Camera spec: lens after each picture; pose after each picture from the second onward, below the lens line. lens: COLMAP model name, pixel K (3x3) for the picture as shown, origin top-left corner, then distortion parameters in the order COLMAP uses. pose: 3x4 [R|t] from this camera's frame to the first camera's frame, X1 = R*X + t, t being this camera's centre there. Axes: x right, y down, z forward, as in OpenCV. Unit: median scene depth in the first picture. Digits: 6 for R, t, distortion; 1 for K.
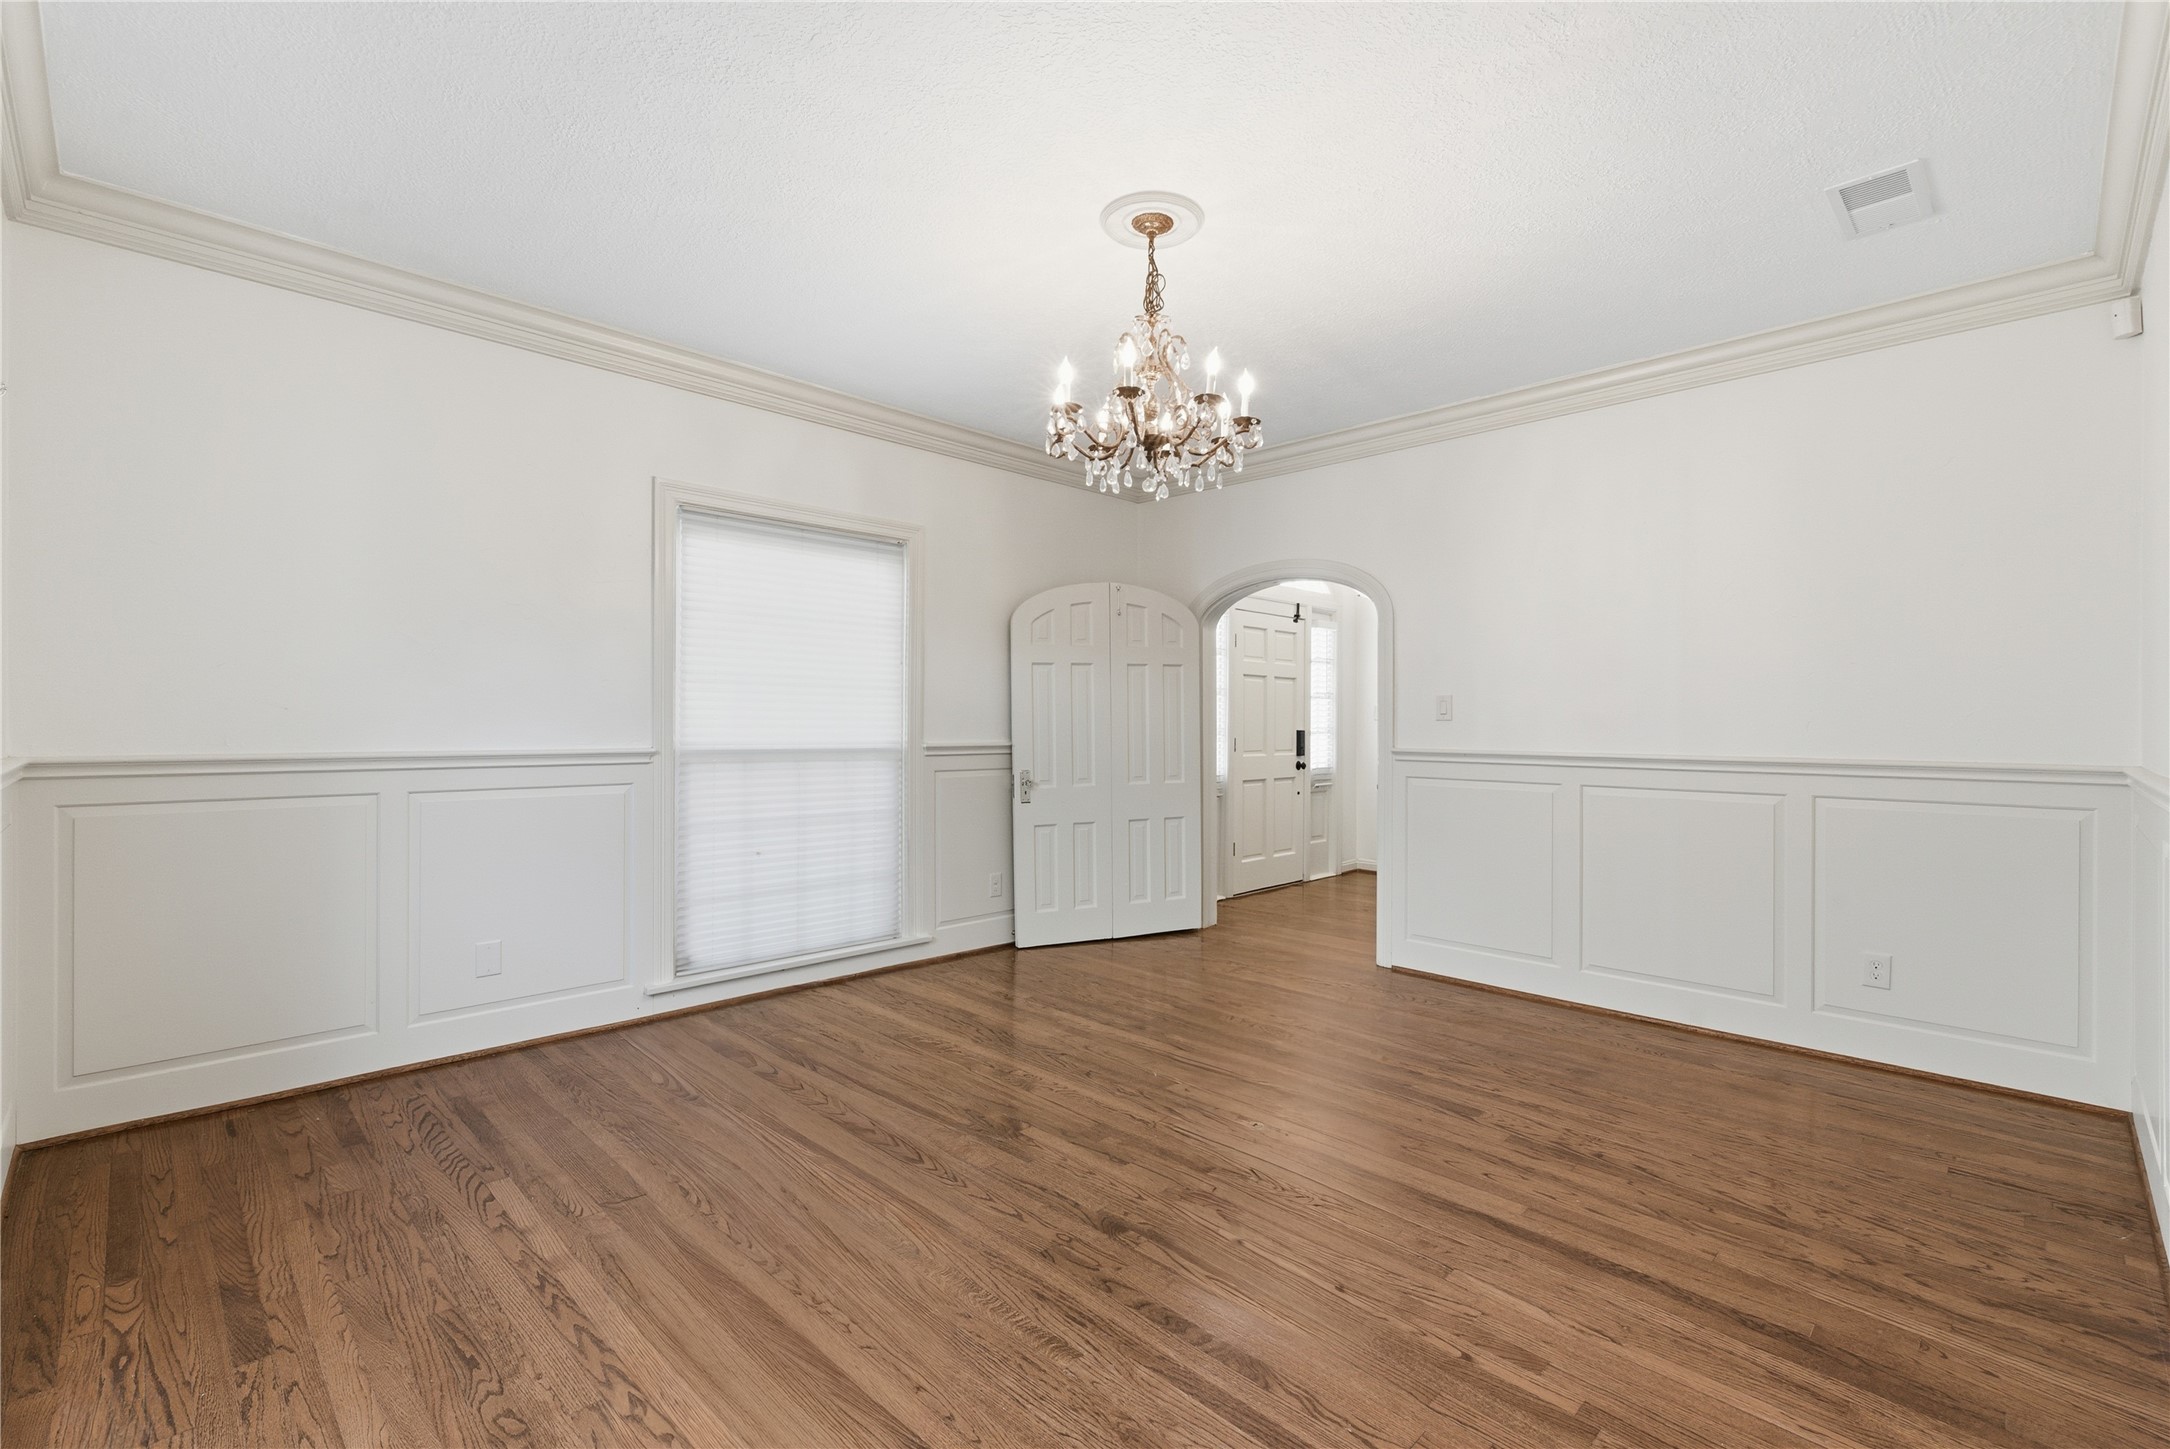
lens RADIAL K [[945.2, 0, 1089.3], [0, 945.2, 722.0], [0, 0, 1]] dist [0.000963, 0.000818]
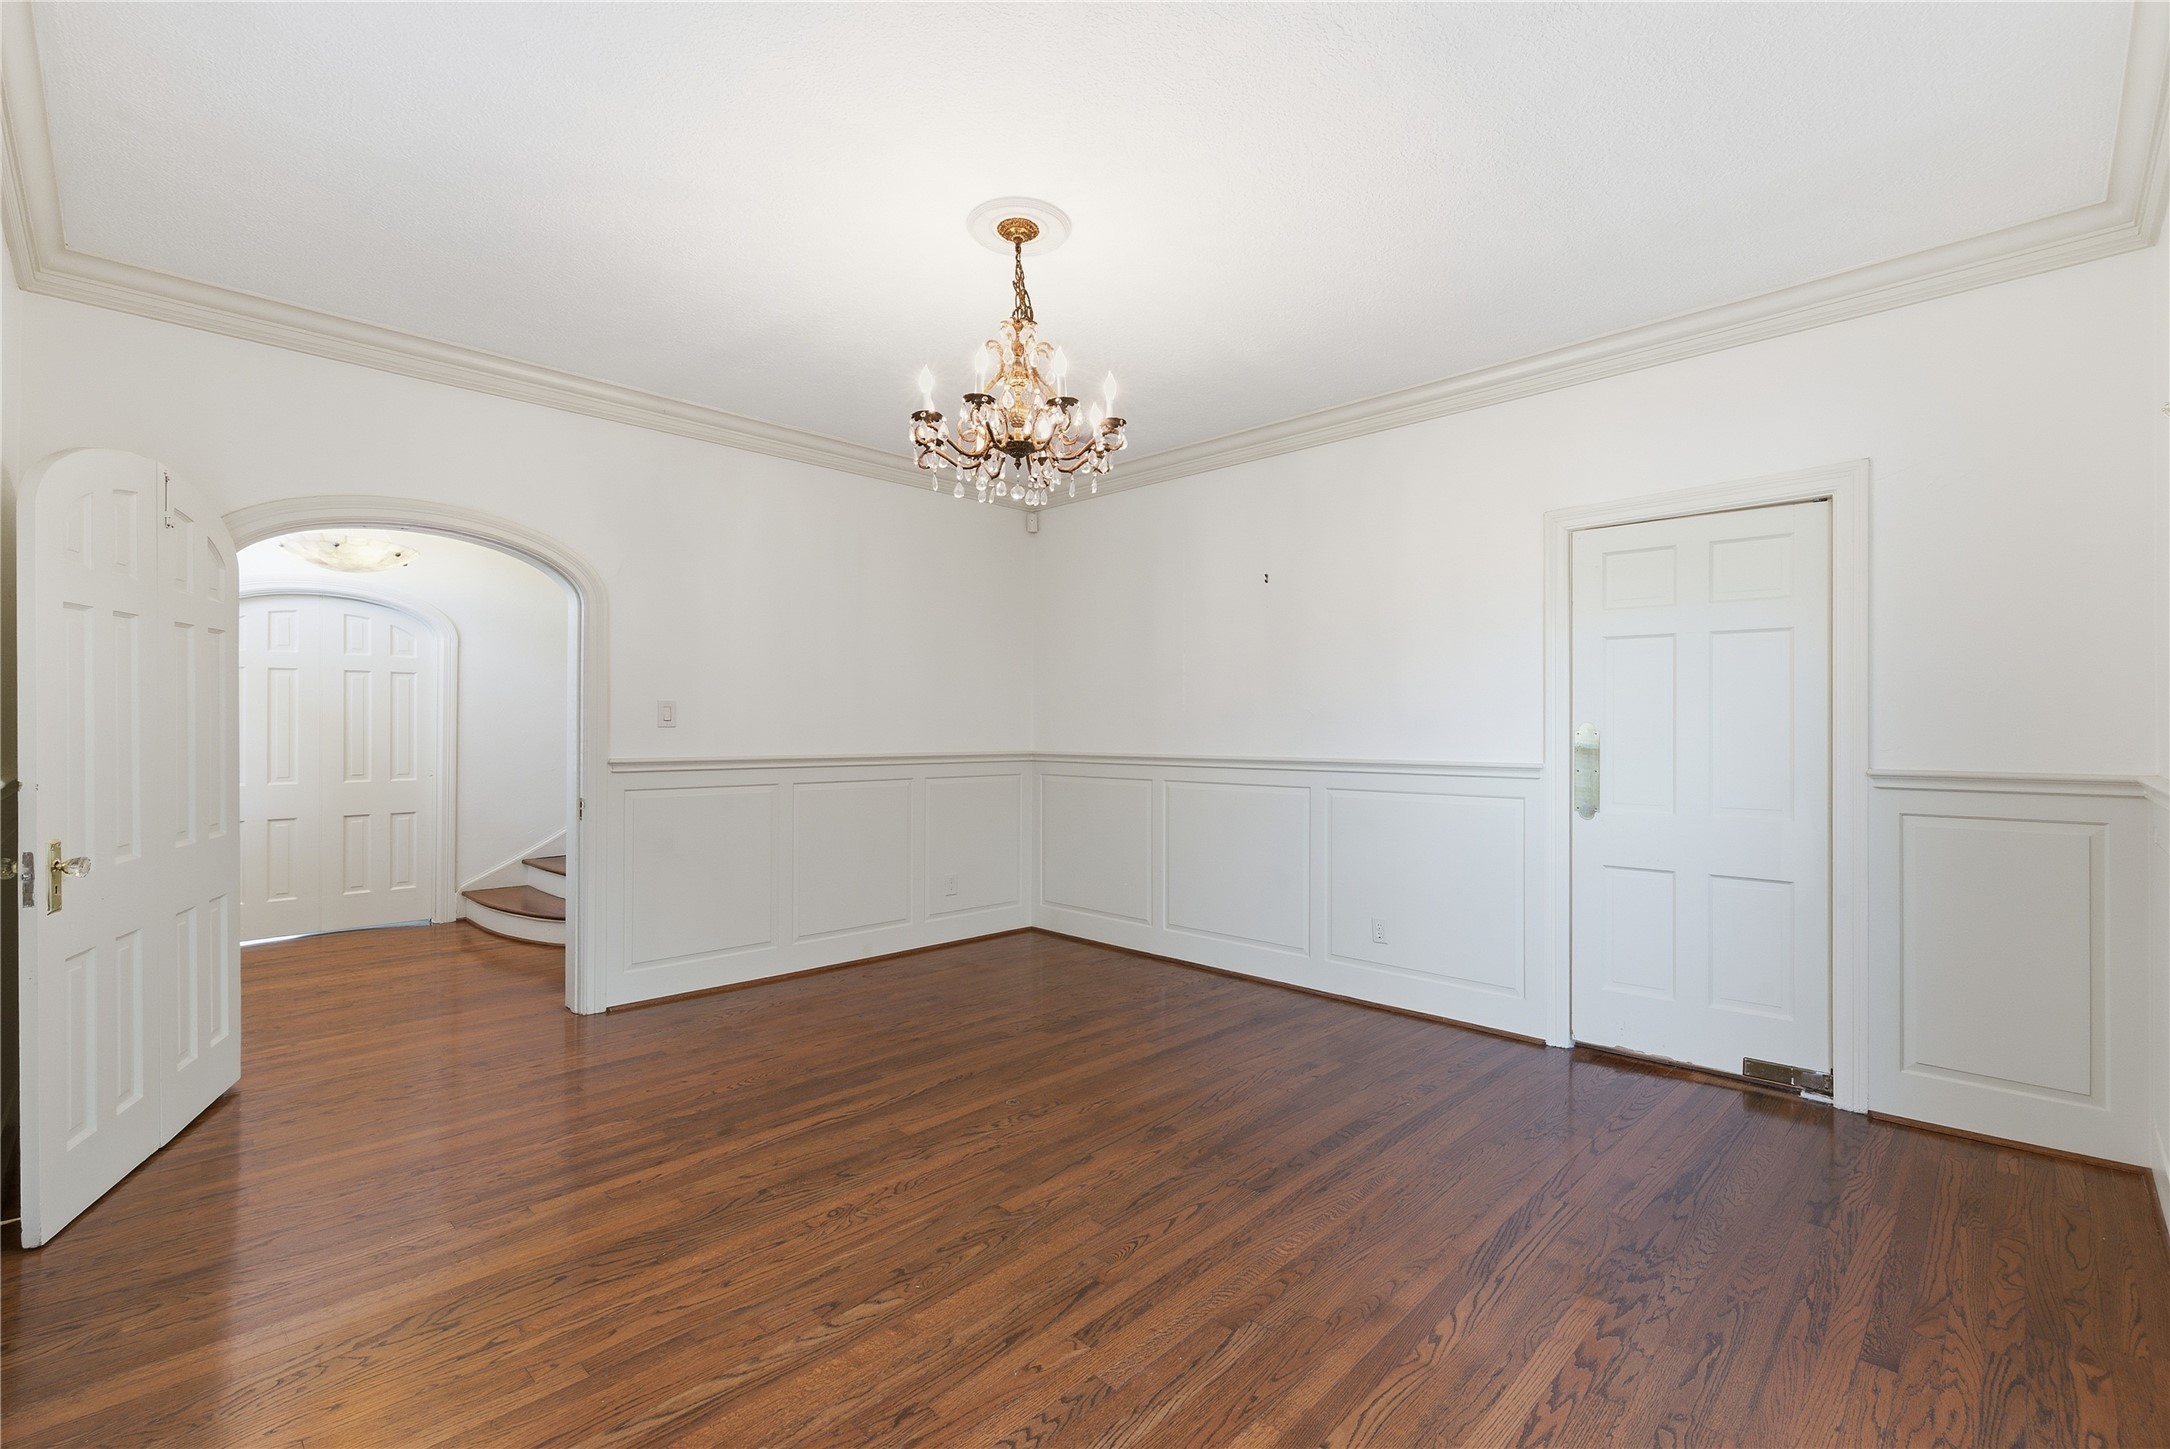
lens RADIAL K [[945.2, 0, 1092.2], [0, 945.2, 727.3], [0, 0, 1]] dist [0.000963, 0.000818]
pose [[-0.001866, -0.000400, 0.999998, -0.780924], [-0.002308, 0.999997, 0.000396, -0.004246], [-0.999996, -0.002307, -0.001866, 0.781972]]
